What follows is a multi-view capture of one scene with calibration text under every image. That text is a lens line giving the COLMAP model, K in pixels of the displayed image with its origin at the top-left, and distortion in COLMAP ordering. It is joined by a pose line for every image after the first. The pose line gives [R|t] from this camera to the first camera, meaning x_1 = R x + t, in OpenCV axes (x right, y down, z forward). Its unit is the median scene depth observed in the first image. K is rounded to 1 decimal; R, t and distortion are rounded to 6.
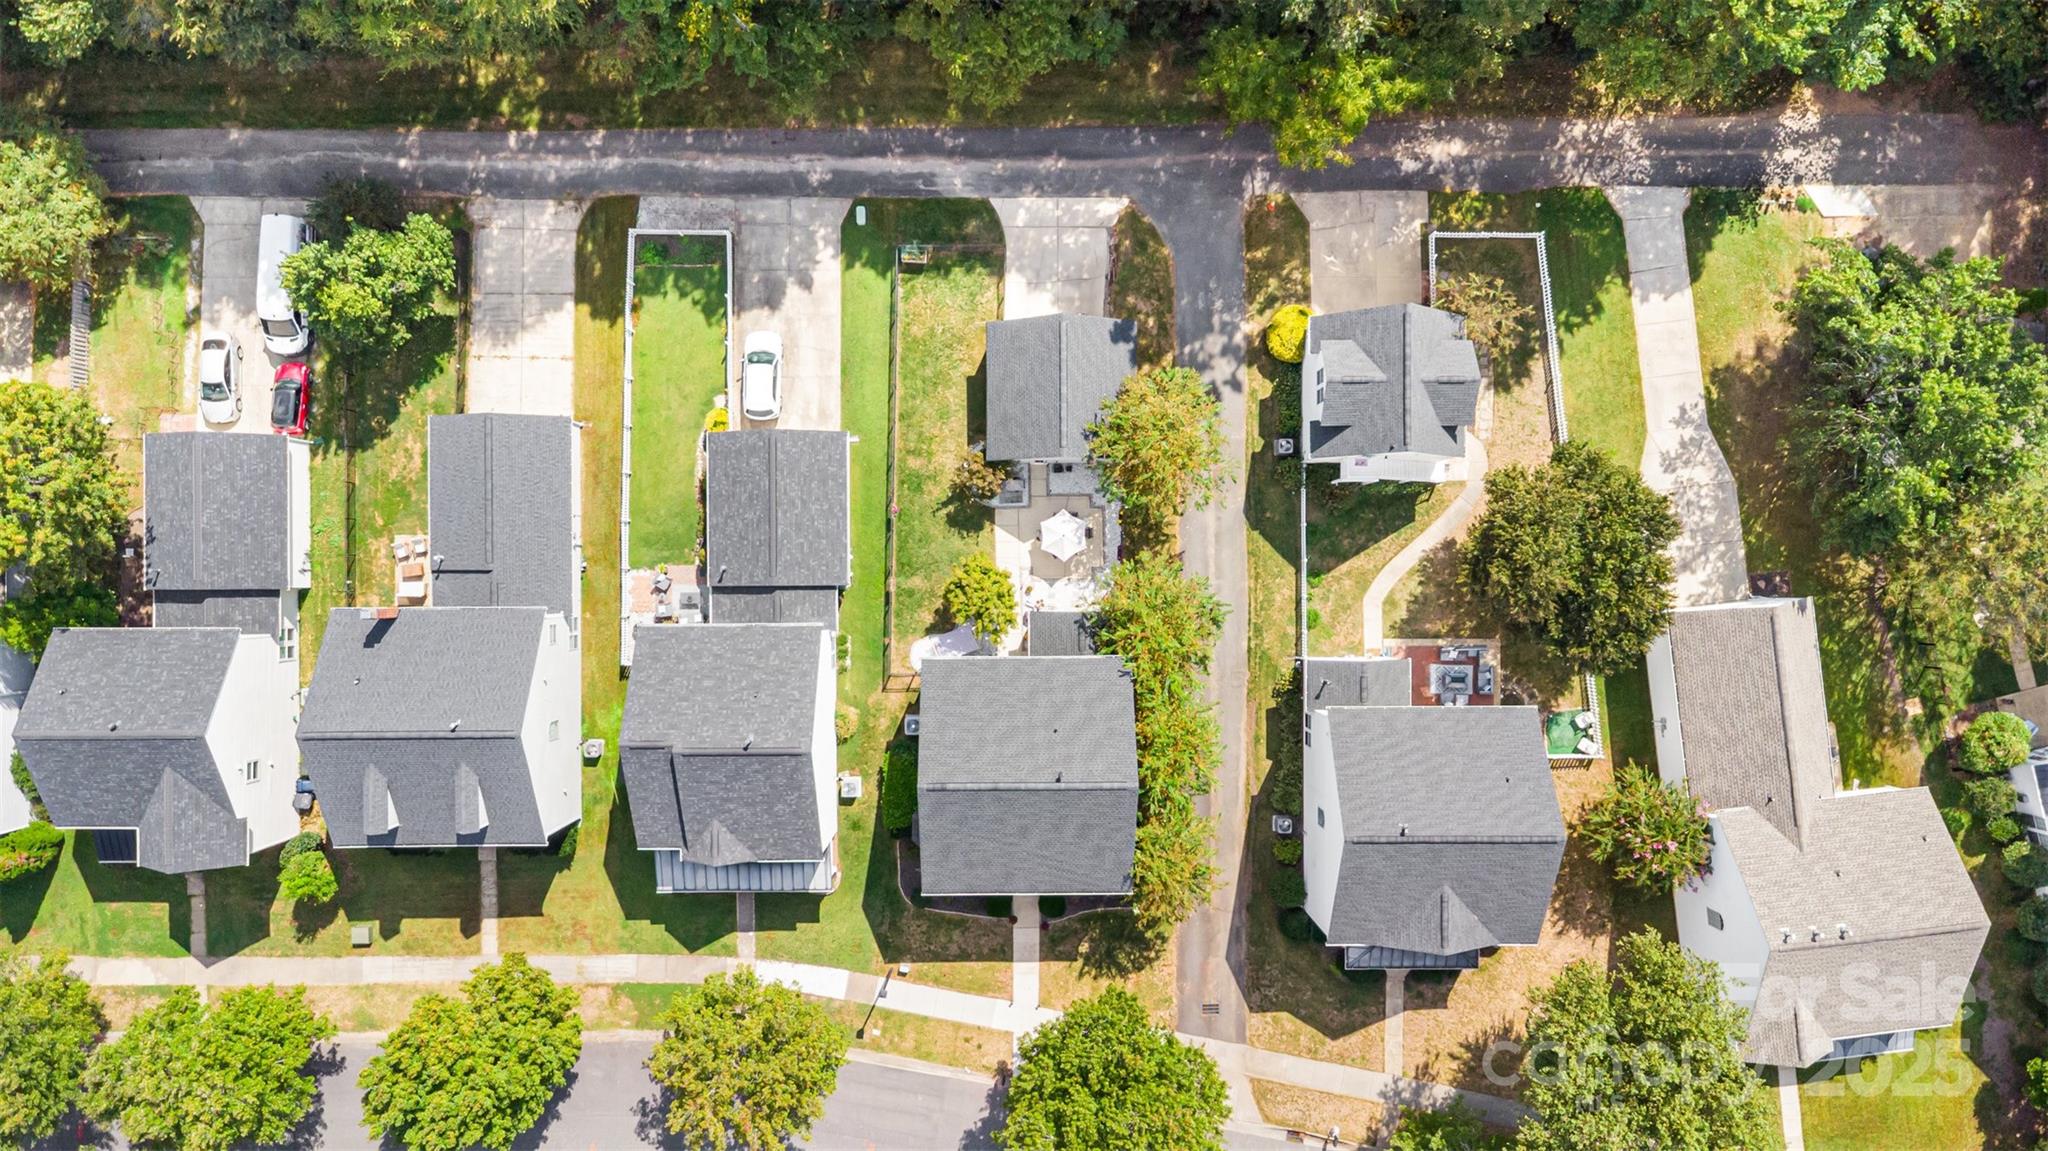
lens RADIAL K [[1489.4, 0, 1031.8], [0, 1489.4, 566.6], [0, 0, 1]] dist [0.055398, -0.076335]
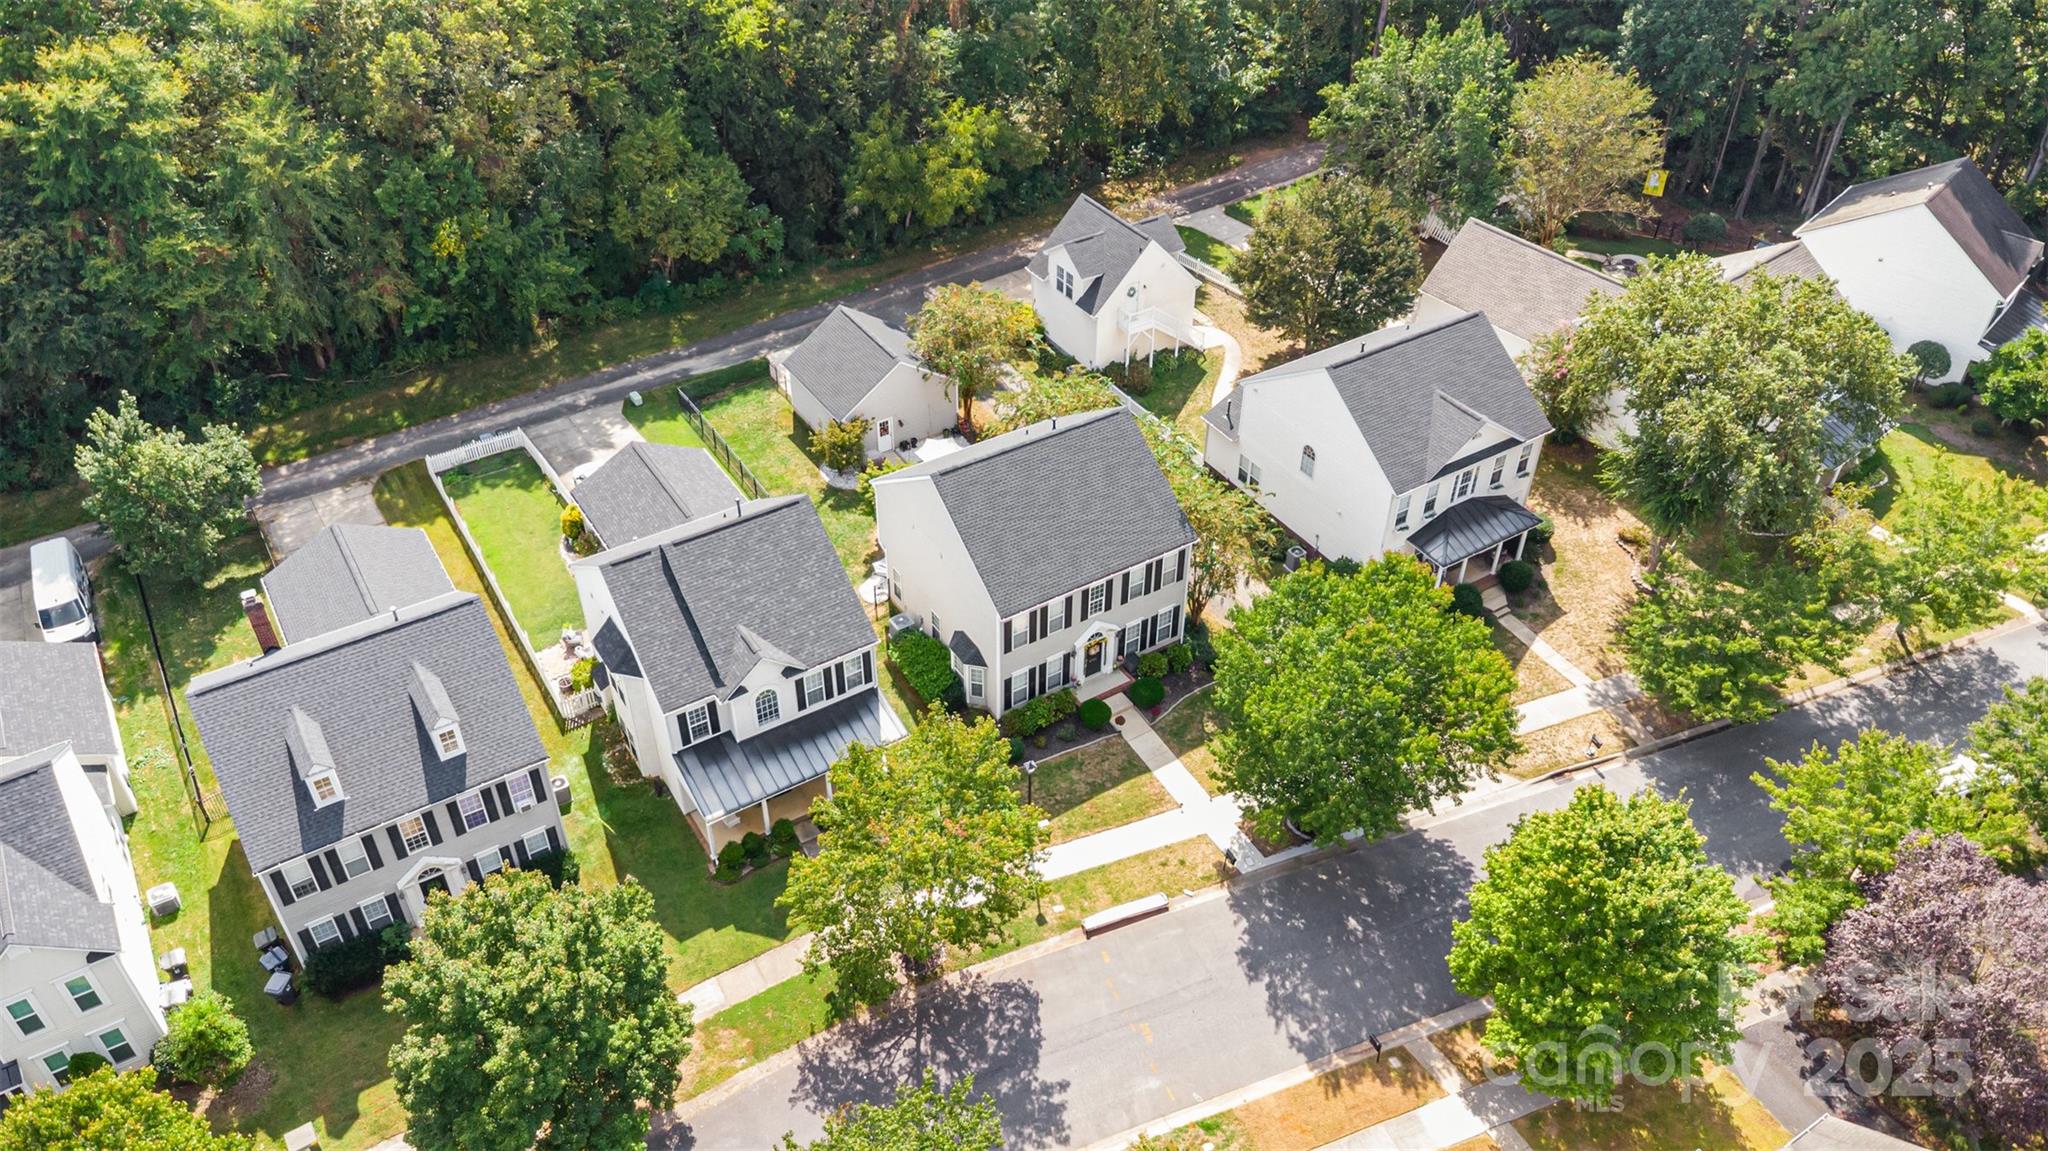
lens RADIAL K [[1489.4, 0, 1031.8], [0, 1489.4, 566.6], [0, 0, 1]] dist [0.055398, -0.076335]
pose [[0.843170, -0.339686, 0.416747, -0.367060], [0.537647, 0.532746, -0.653542, 0.700285], [-0.000021, 0.775110, 0.631826, 0.403944]]
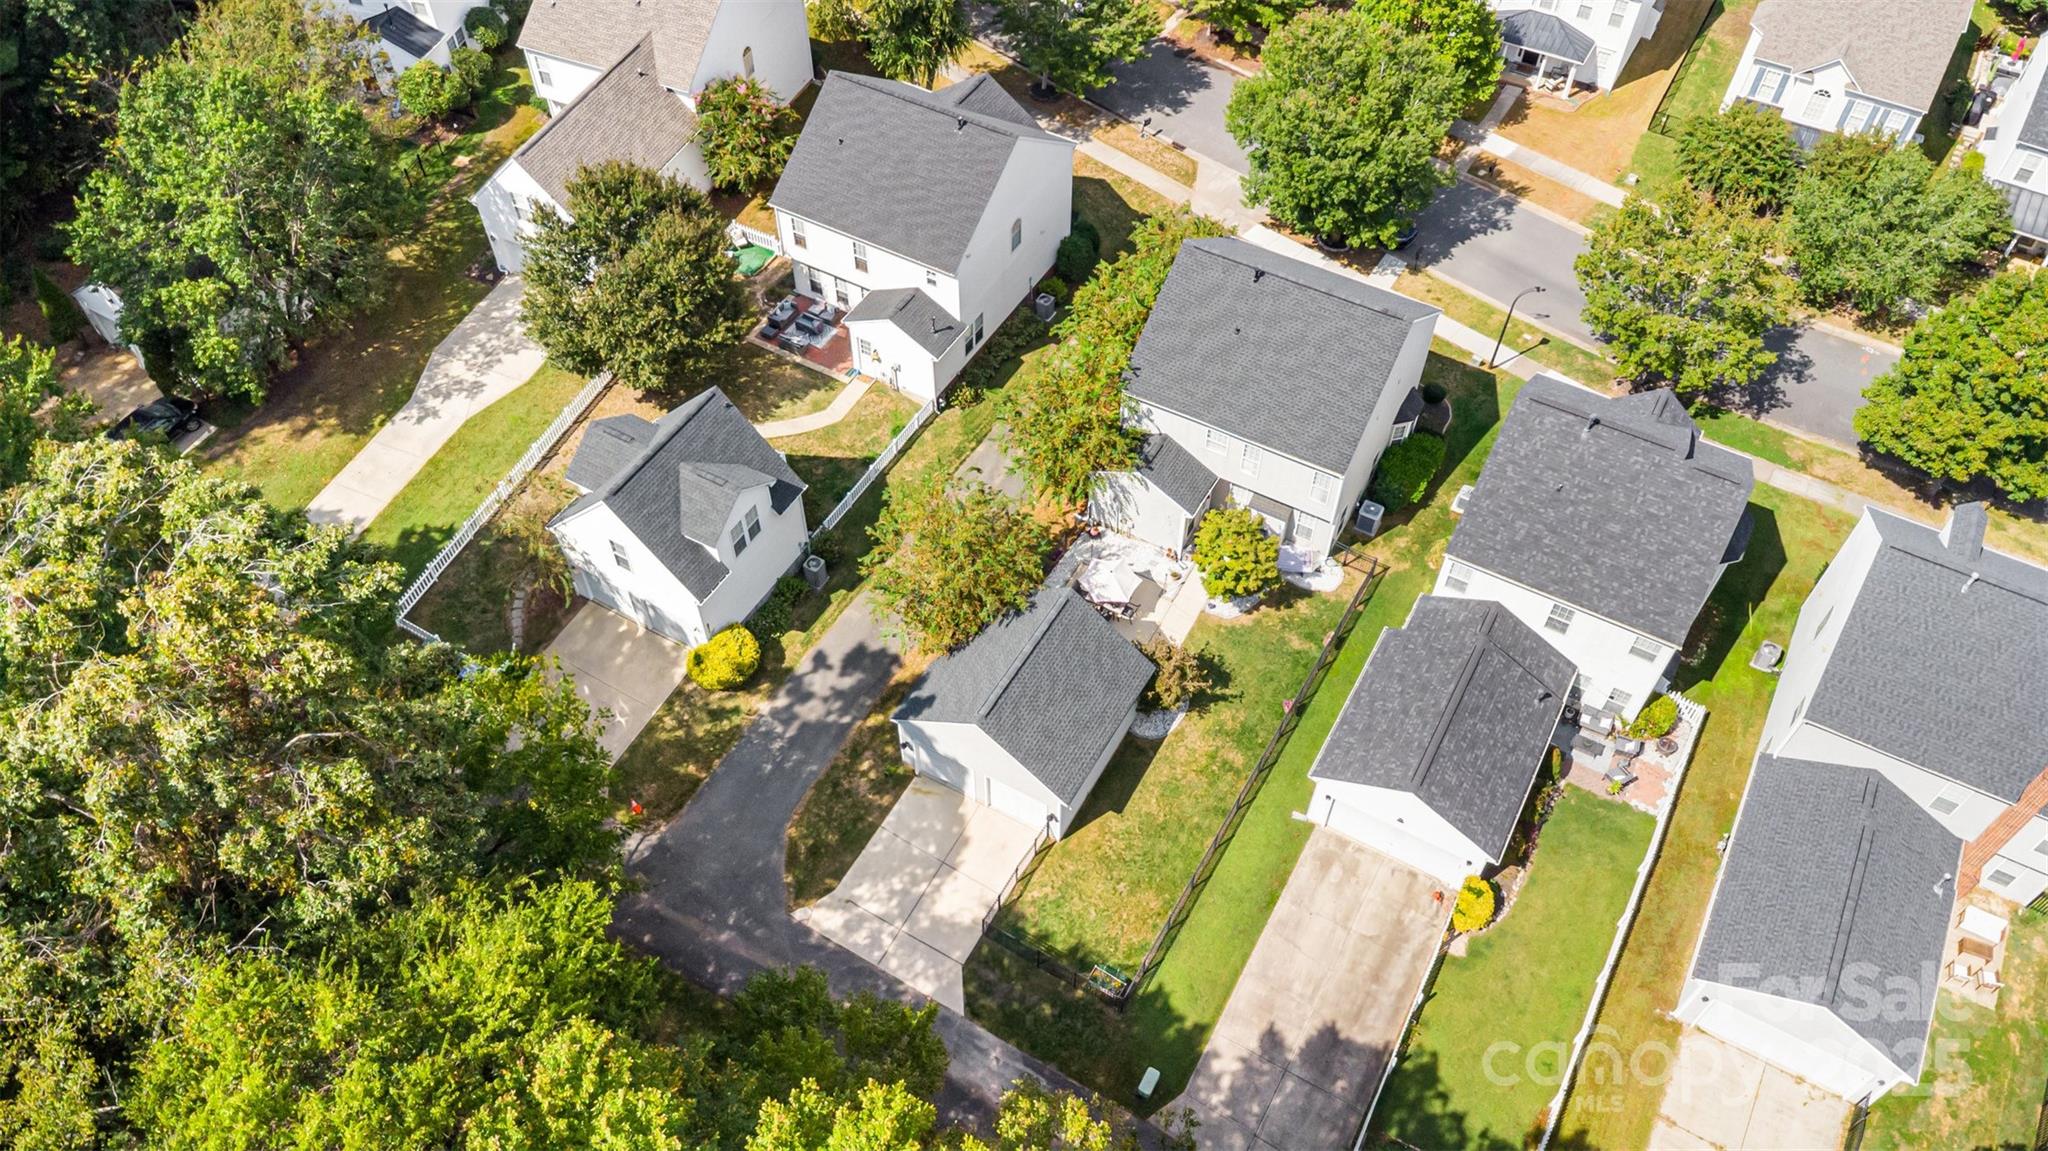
lens RADIAL K [[1489.4, 0, 1031.8], [0, 1489.4, 566.6], [0, 0, 1]] dist [0.055398, -0.076335]
pose [[-0.868113, -0.393609, 0.302409, -0.176949], [0.496132, -0.669345, 0.553019, -0.466599], [-0.015257, 0.630118, 0.776349, 0.361984]]
